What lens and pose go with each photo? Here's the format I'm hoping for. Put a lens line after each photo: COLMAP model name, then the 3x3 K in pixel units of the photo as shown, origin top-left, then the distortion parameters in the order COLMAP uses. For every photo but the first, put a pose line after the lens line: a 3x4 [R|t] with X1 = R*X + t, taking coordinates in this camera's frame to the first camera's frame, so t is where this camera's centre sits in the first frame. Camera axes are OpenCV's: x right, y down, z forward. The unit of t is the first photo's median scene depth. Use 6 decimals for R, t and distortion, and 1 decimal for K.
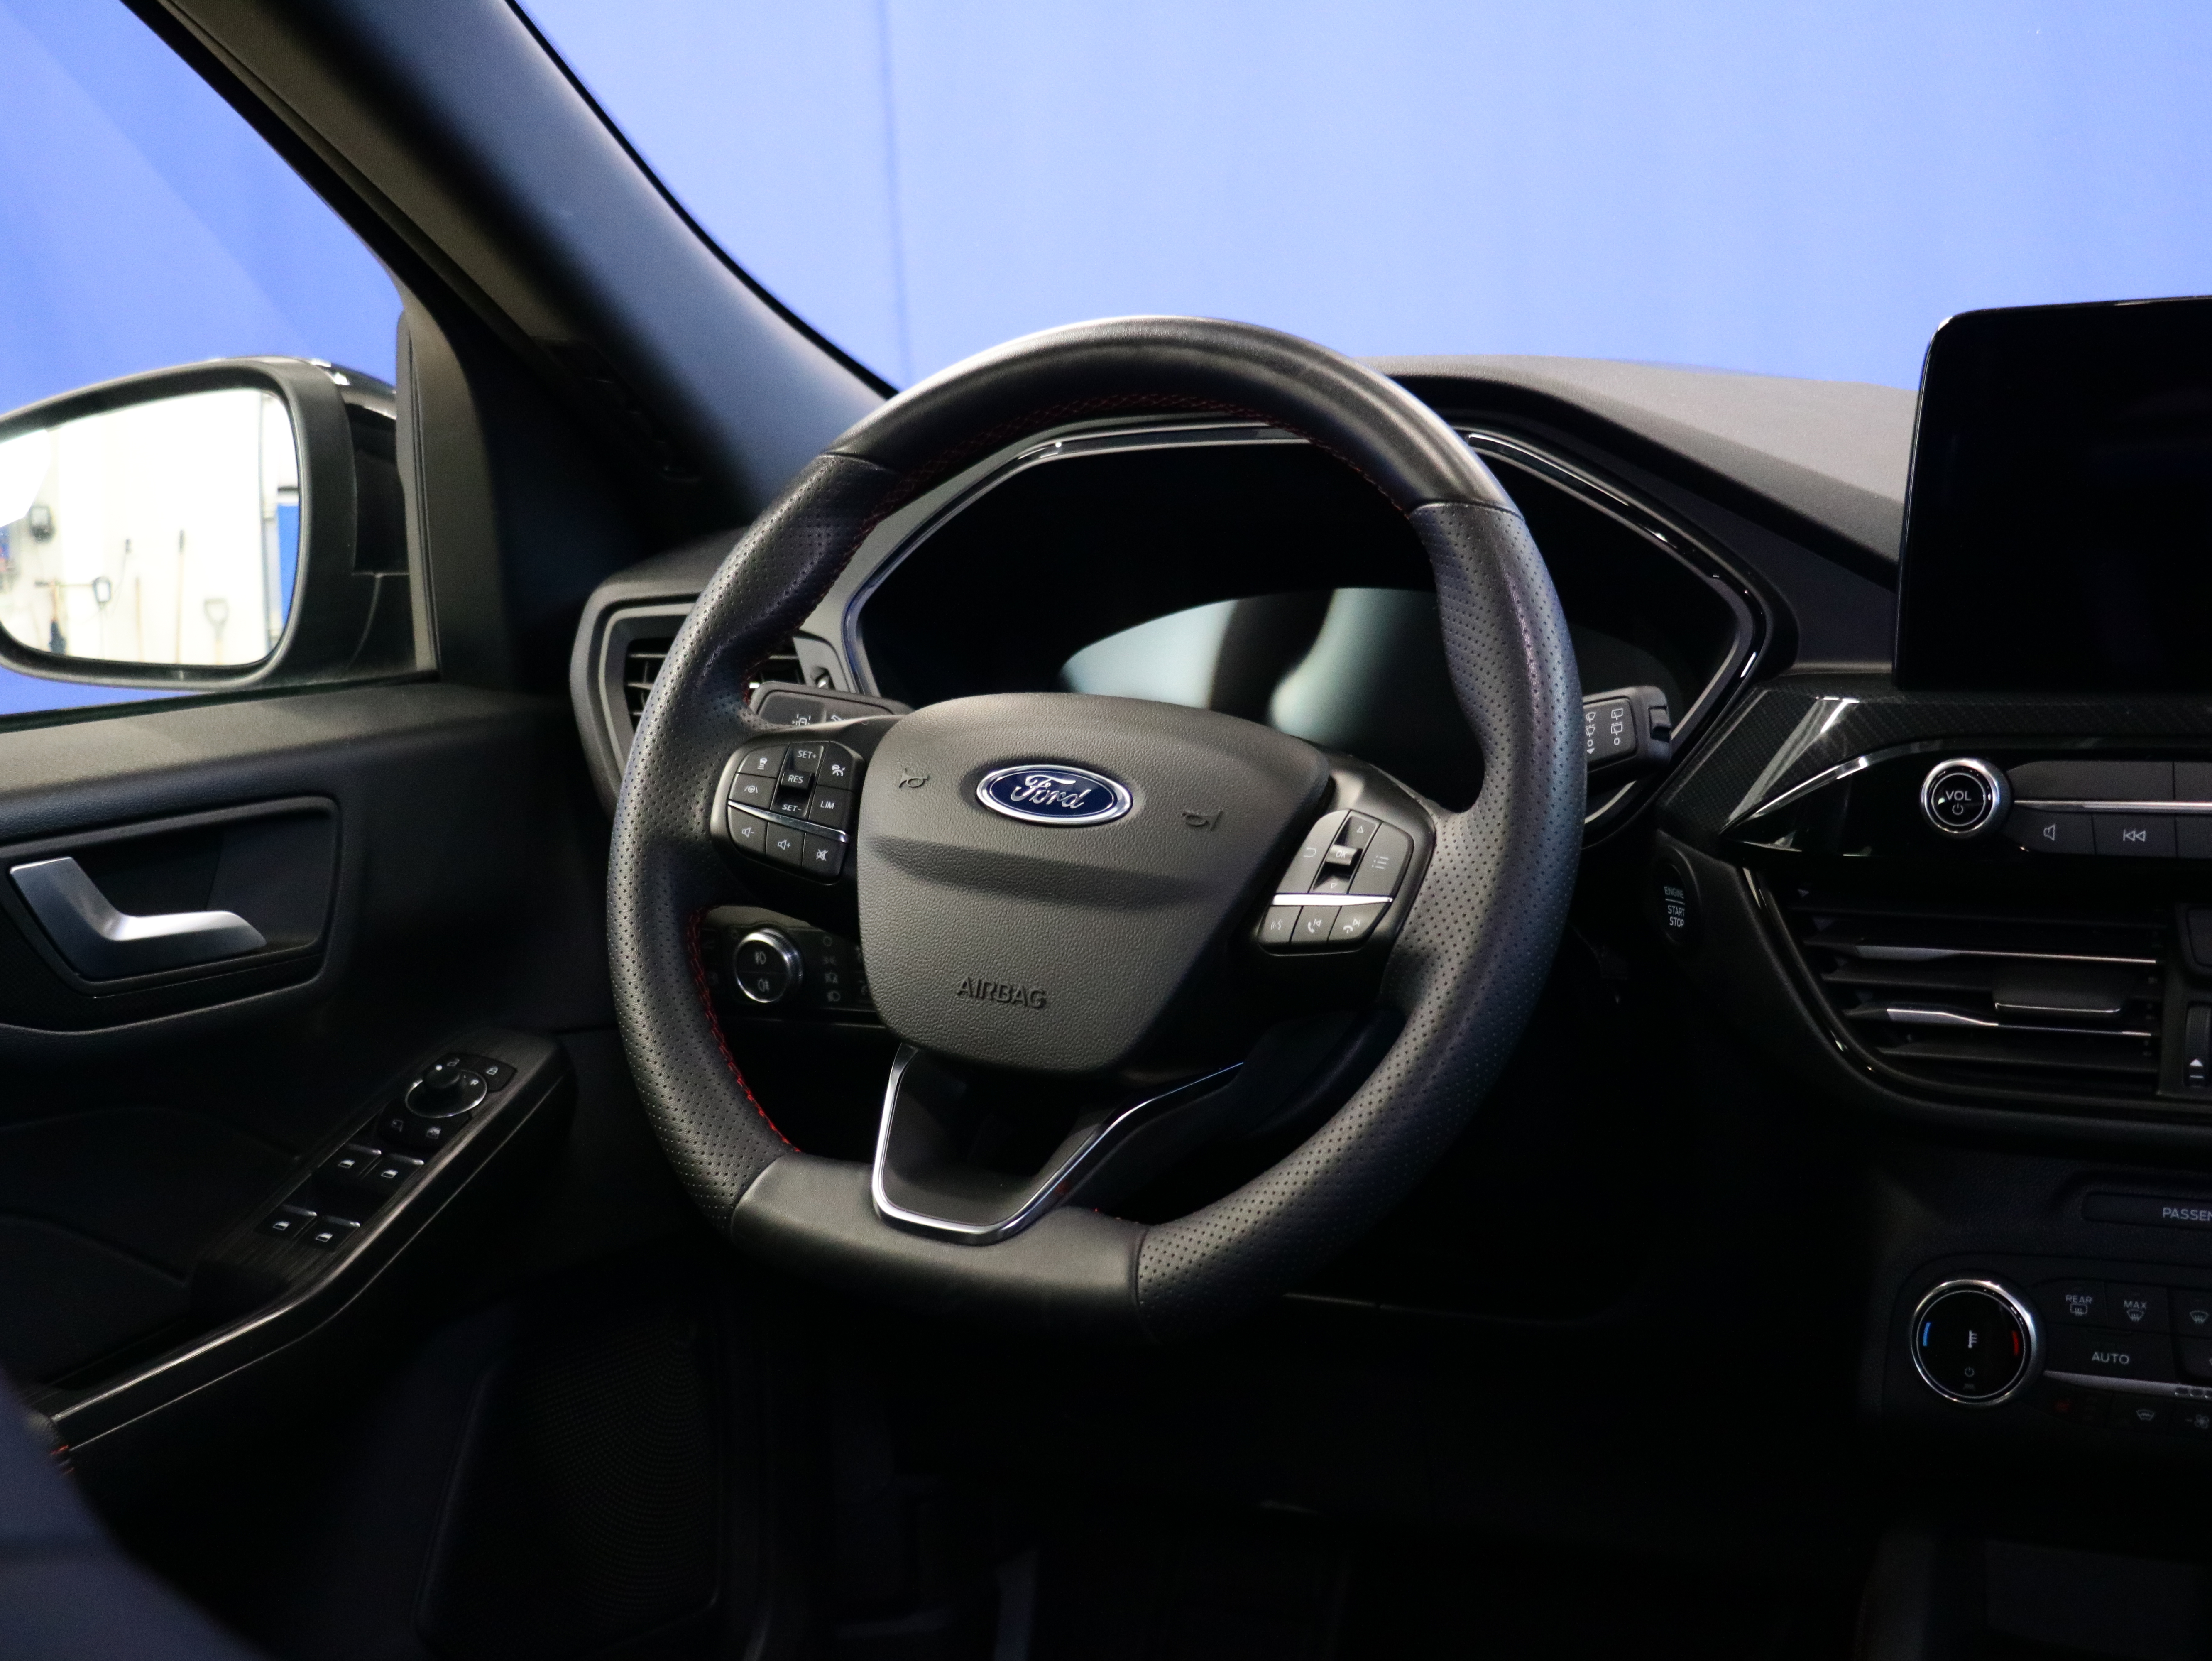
lens RADIAL K [[3170.1, 0, 1106.0], [0, 3170.1, 830.5], [0, 0, 1]] dist [0.001632, 0.019303]
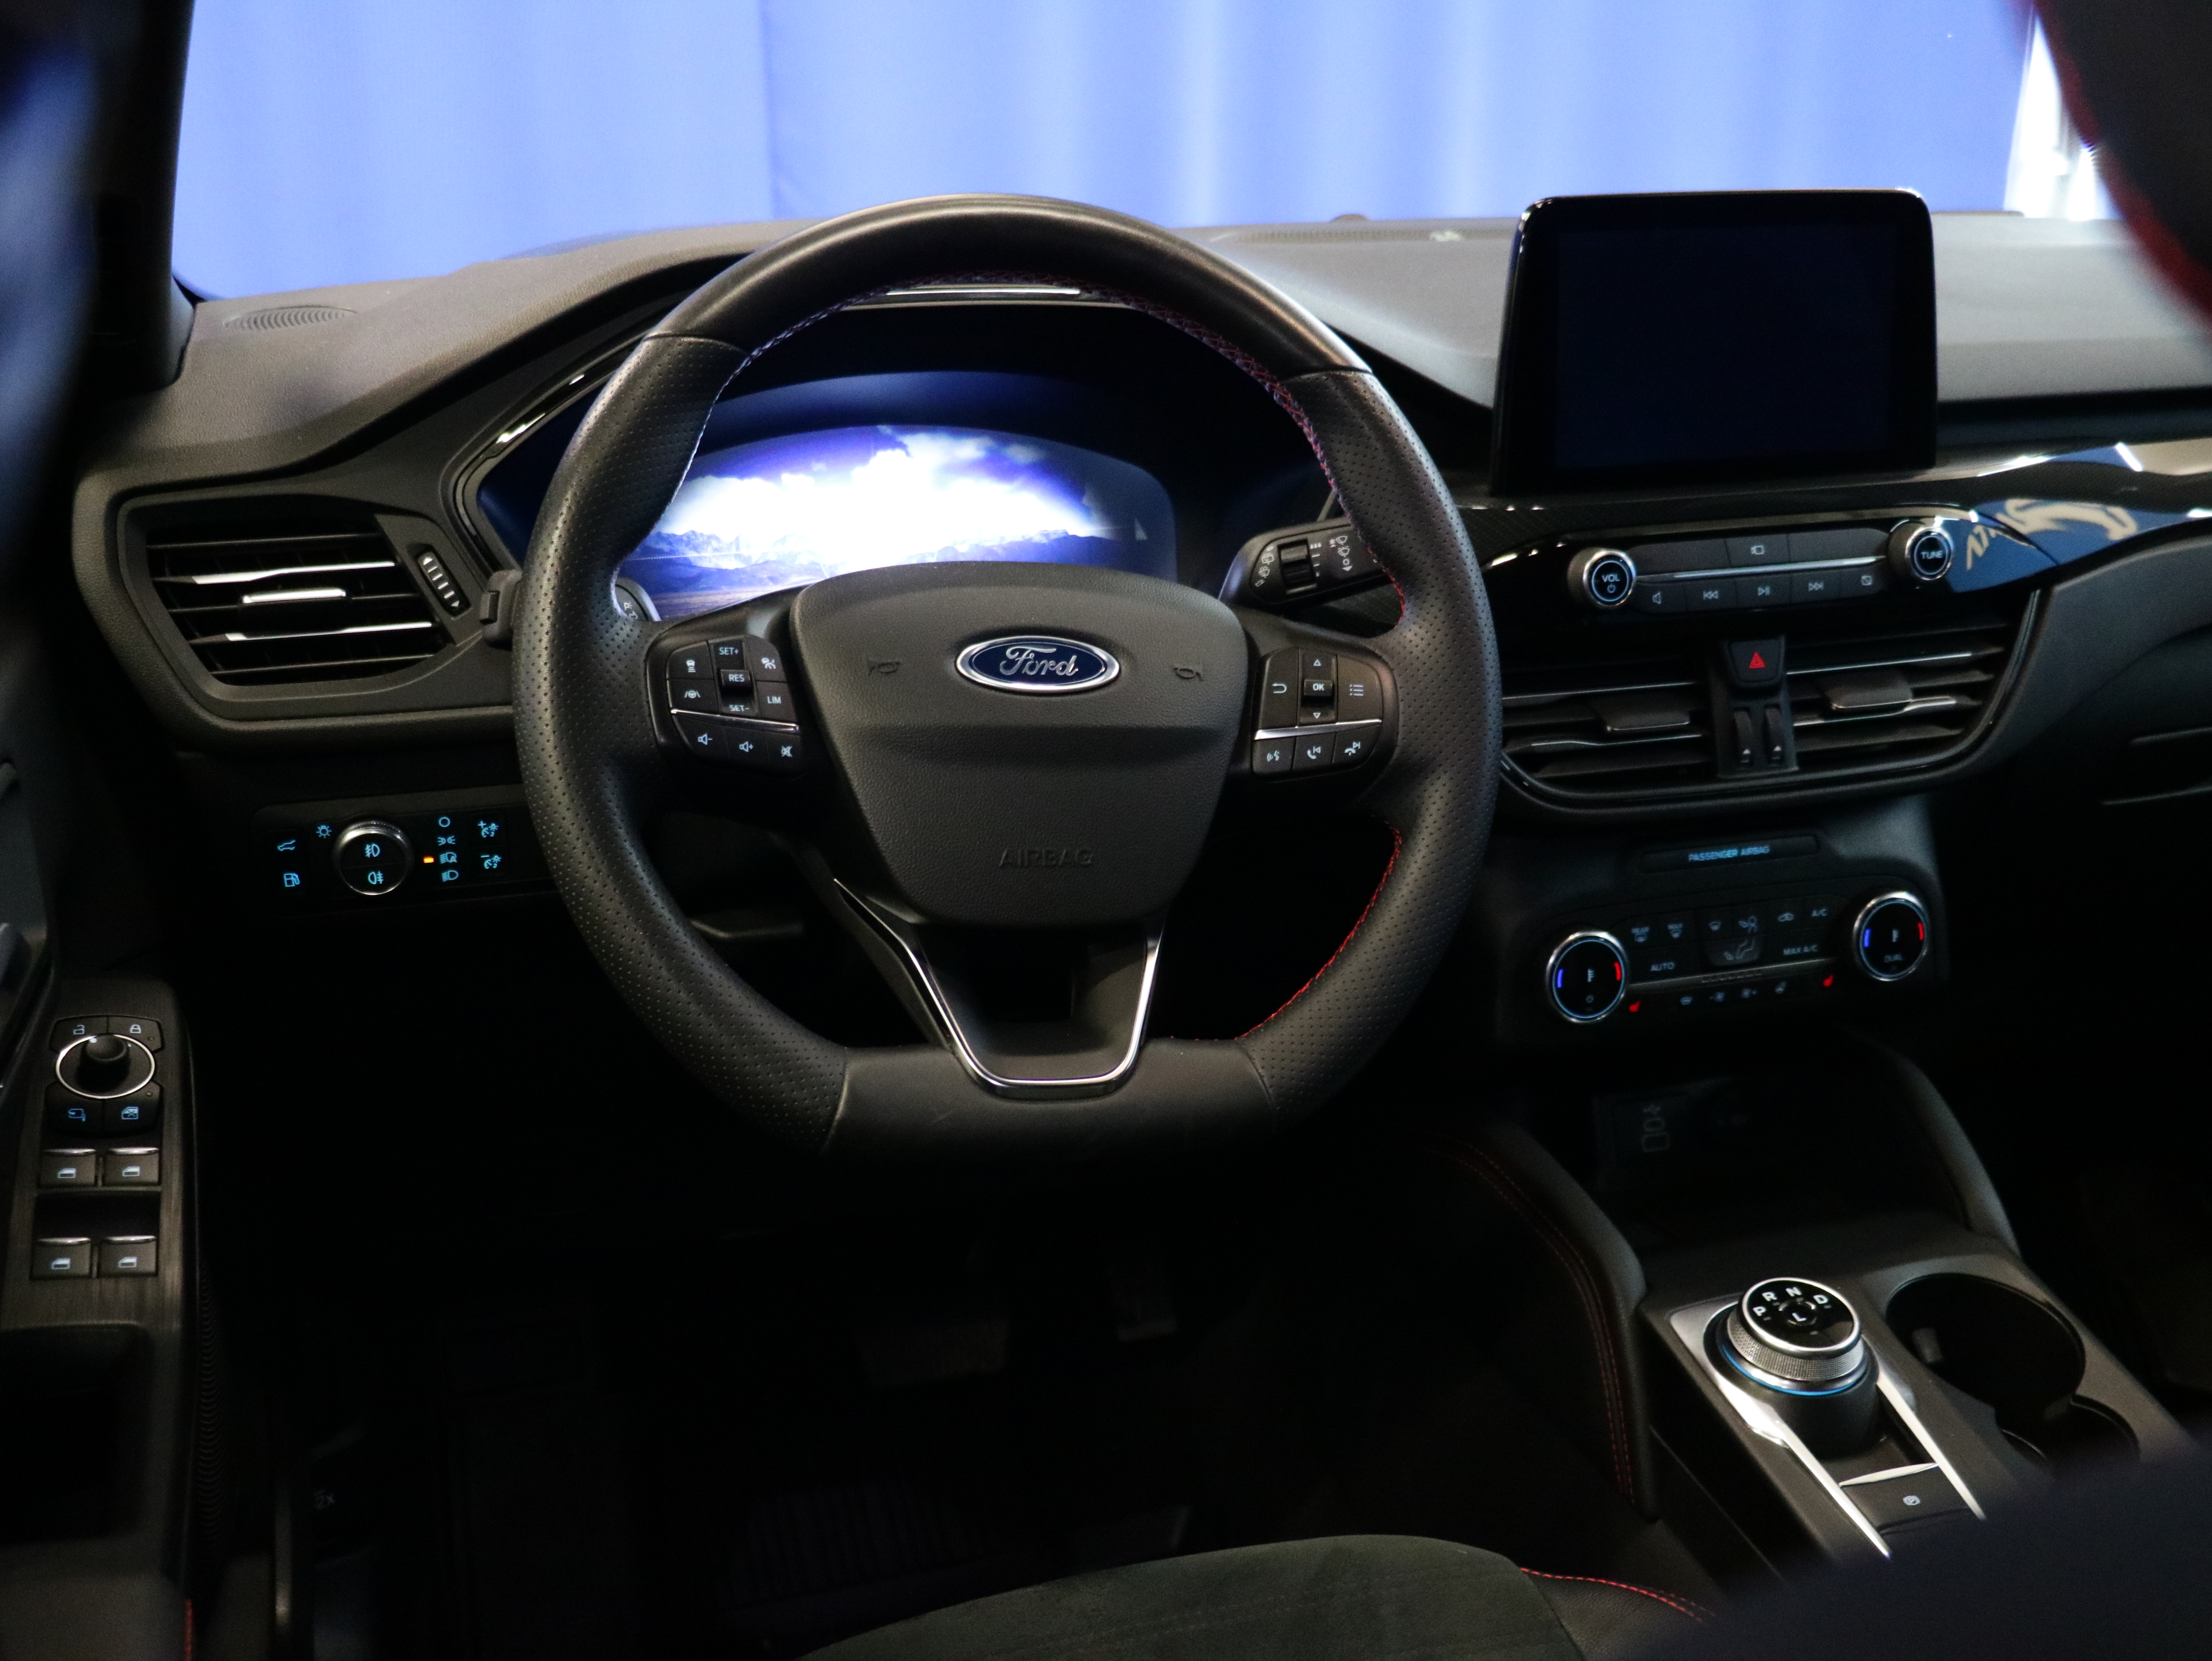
lens RADIAL K [[2415.7, 0, 1106.0], [0, 2415.7, 830.5], [0, 0, 1]] dist [-0.027920, -0.028190]
pose [[0.716185, -0.178228, 0.674770, -0.560272], [0.077677, 0.981191, 0.176720, -0.098618], [-0.693575, -0.074150, 0.716558, 0.408904]]
